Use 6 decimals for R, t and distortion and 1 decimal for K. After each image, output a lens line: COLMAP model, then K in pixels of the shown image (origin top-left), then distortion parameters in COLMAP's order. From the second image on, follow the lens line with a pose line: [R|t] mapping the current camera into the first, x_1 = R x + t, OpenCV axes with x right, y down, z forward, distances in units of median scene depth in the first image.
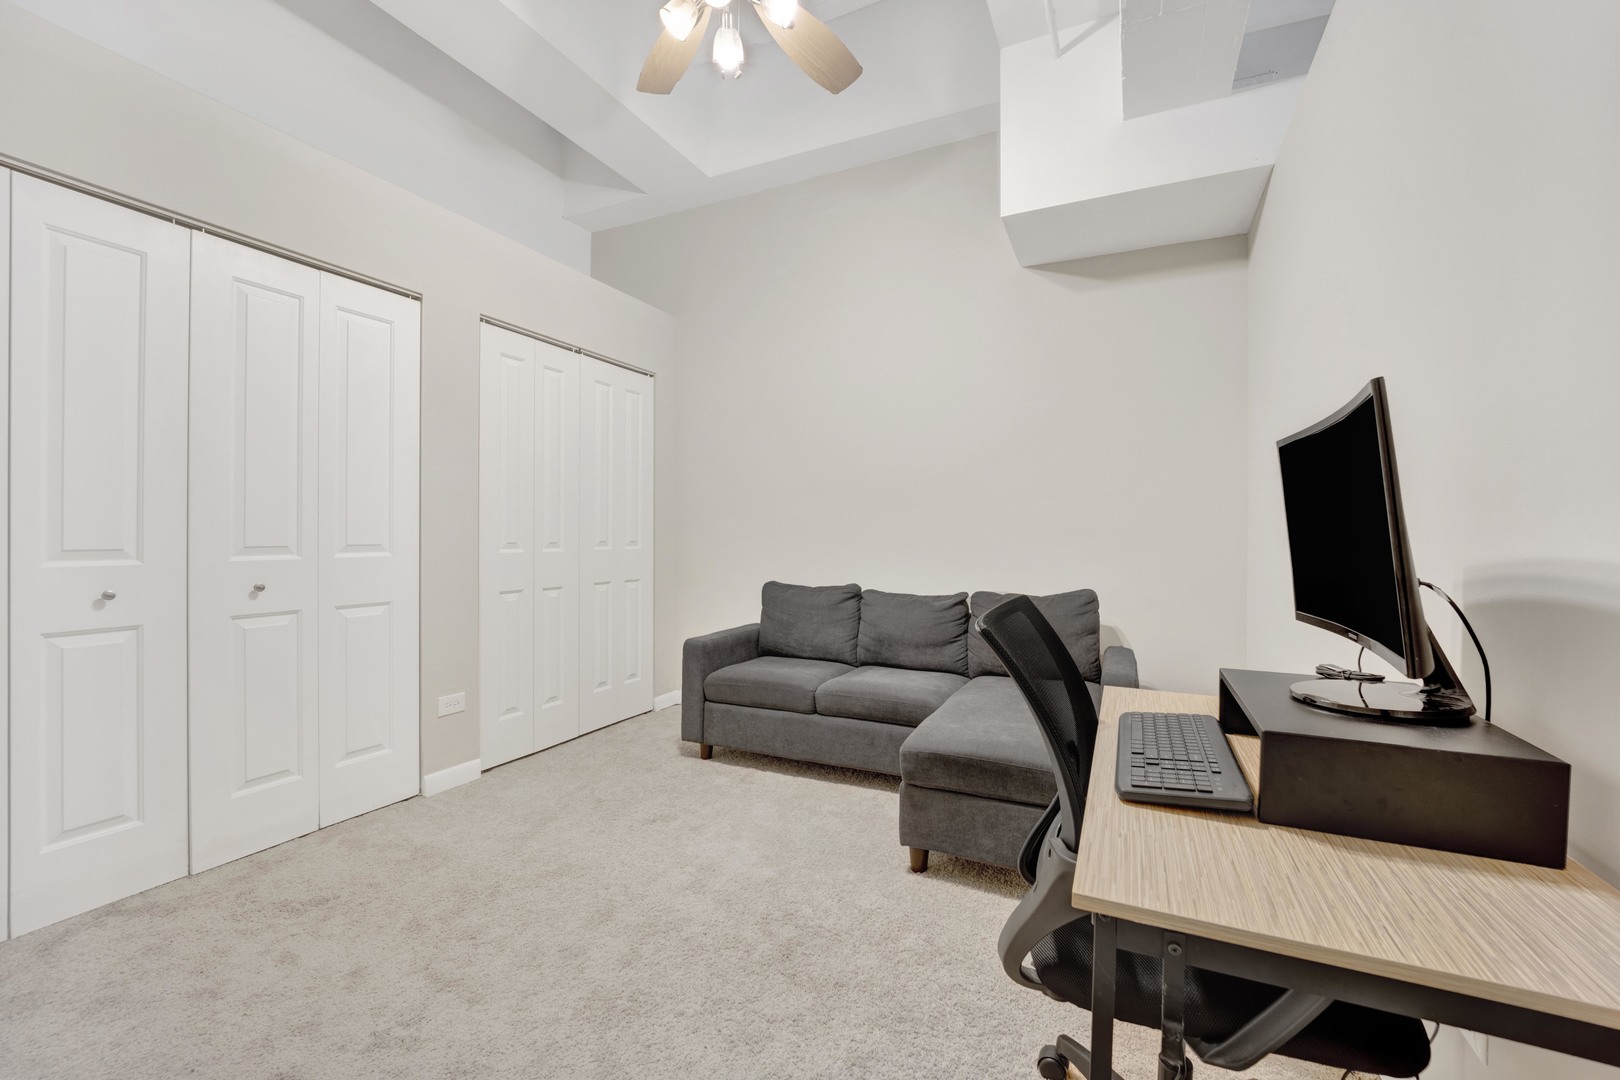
lens RADIAL K [[684.2, 0, 801.3], [0, 684.2, 544.1], [0, 0, 1]] dist [-0.016229, -0.000246]
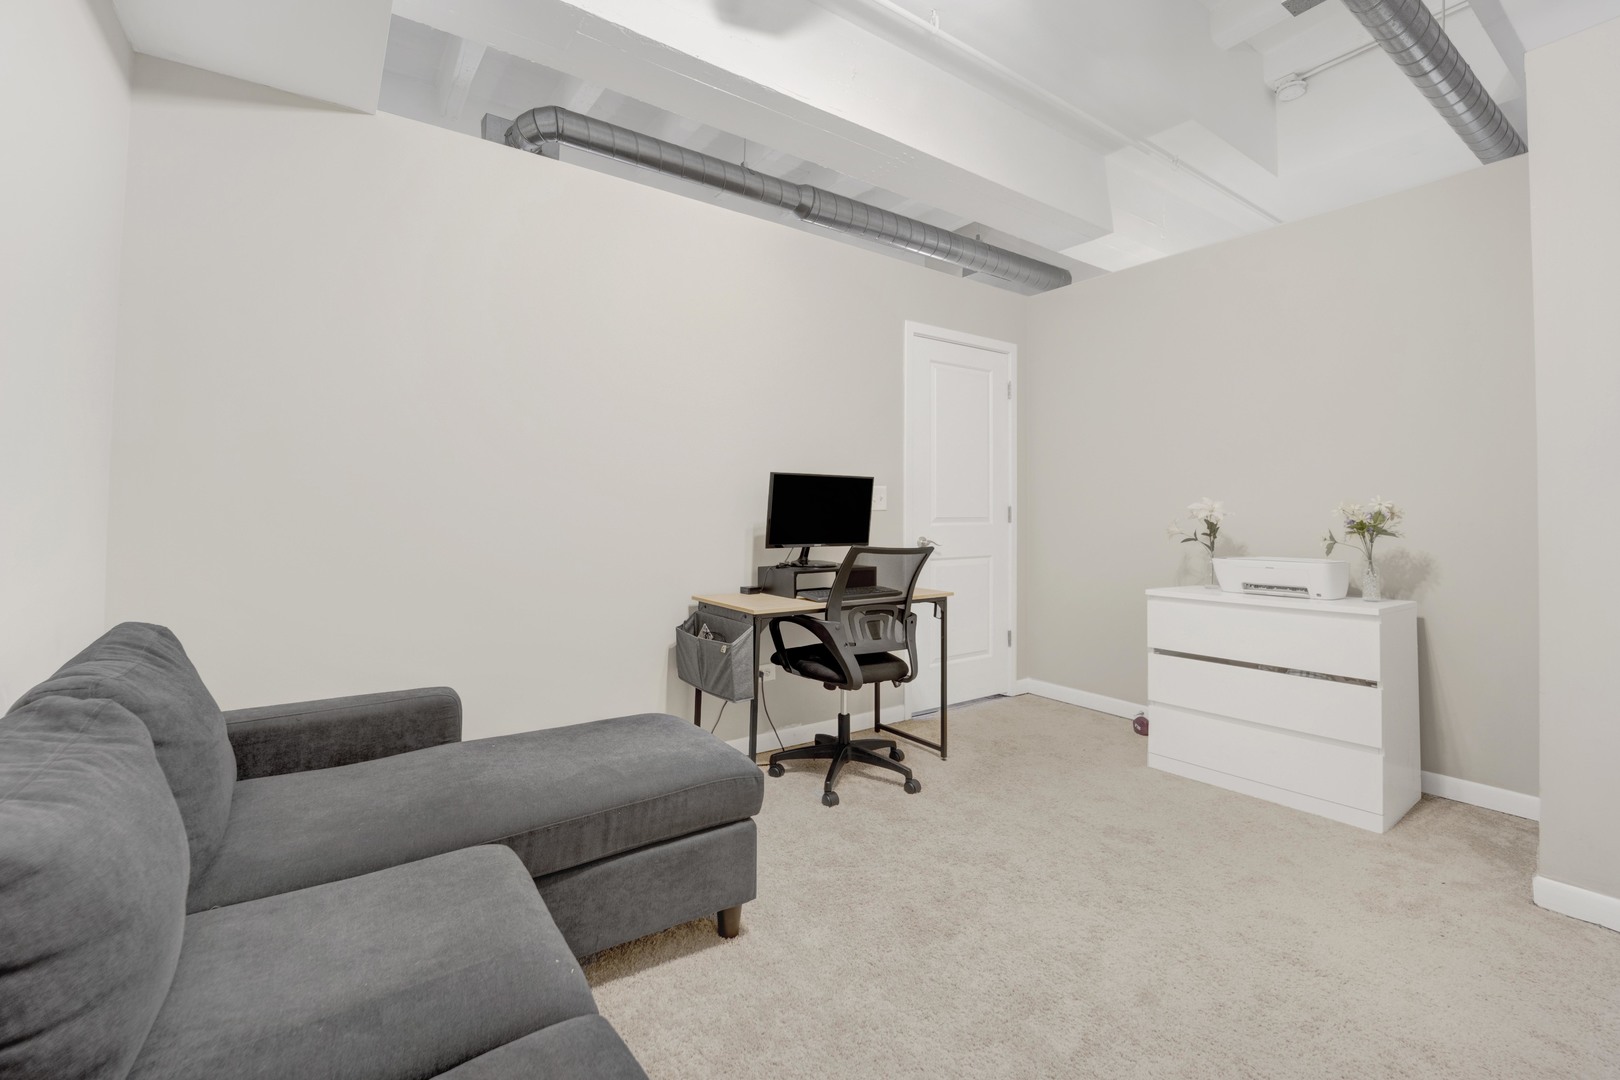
lens RADIAL K [[682.7, 0, 809.0], [0, 682.7, 507.9], [0, 0, 1]] dist [-0.019463, -0.000157]
pose [[-0.870893, -0.000807, 0.491471, -0.214610], [0.002865, 0.999973, 0.006719, -0.015853], [-0.491464, 0.007260, -0.870868, 1.189350]]
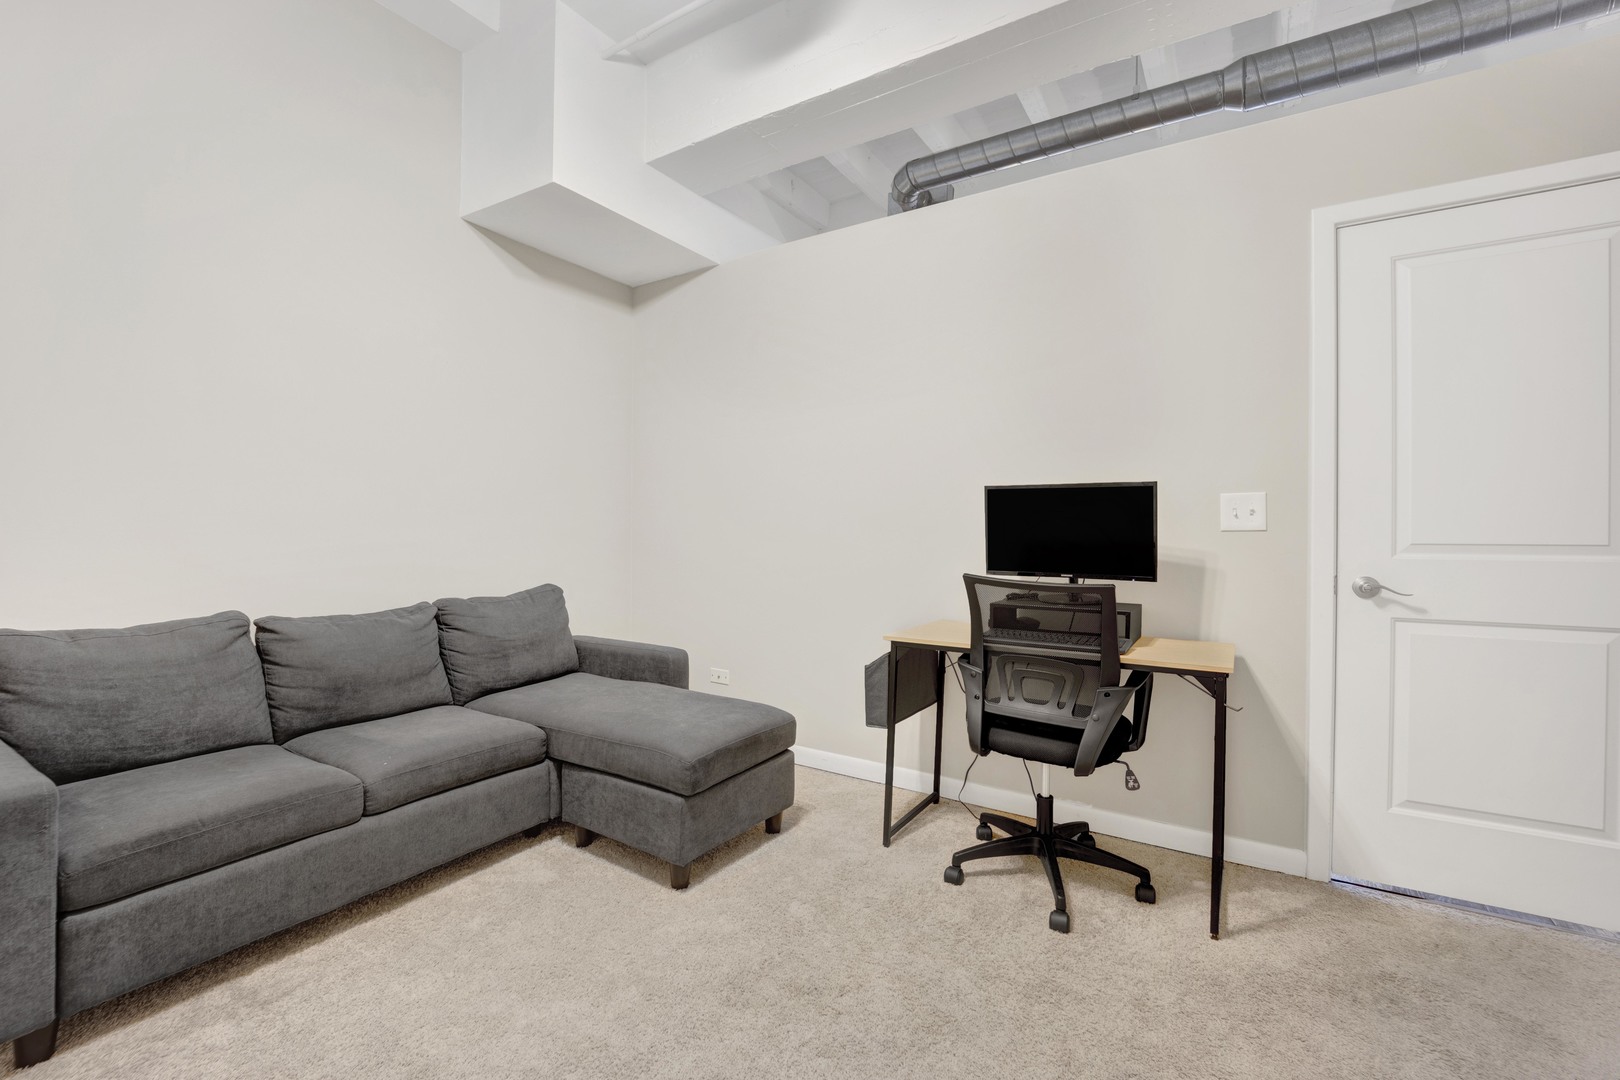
lens RADIAL K [[684.2, 0, 801.3], [0, 684.2, 544.1], [0, 0, 1]] dist [-0.016229, -0.000246]
pose [[0.109821, -0.019325, 0.993764, -0.533997], [0.009062, 0.999789, 0.018441, -0.007323], [-0.993910, 0.006980, 0.109973, 0.528578]]
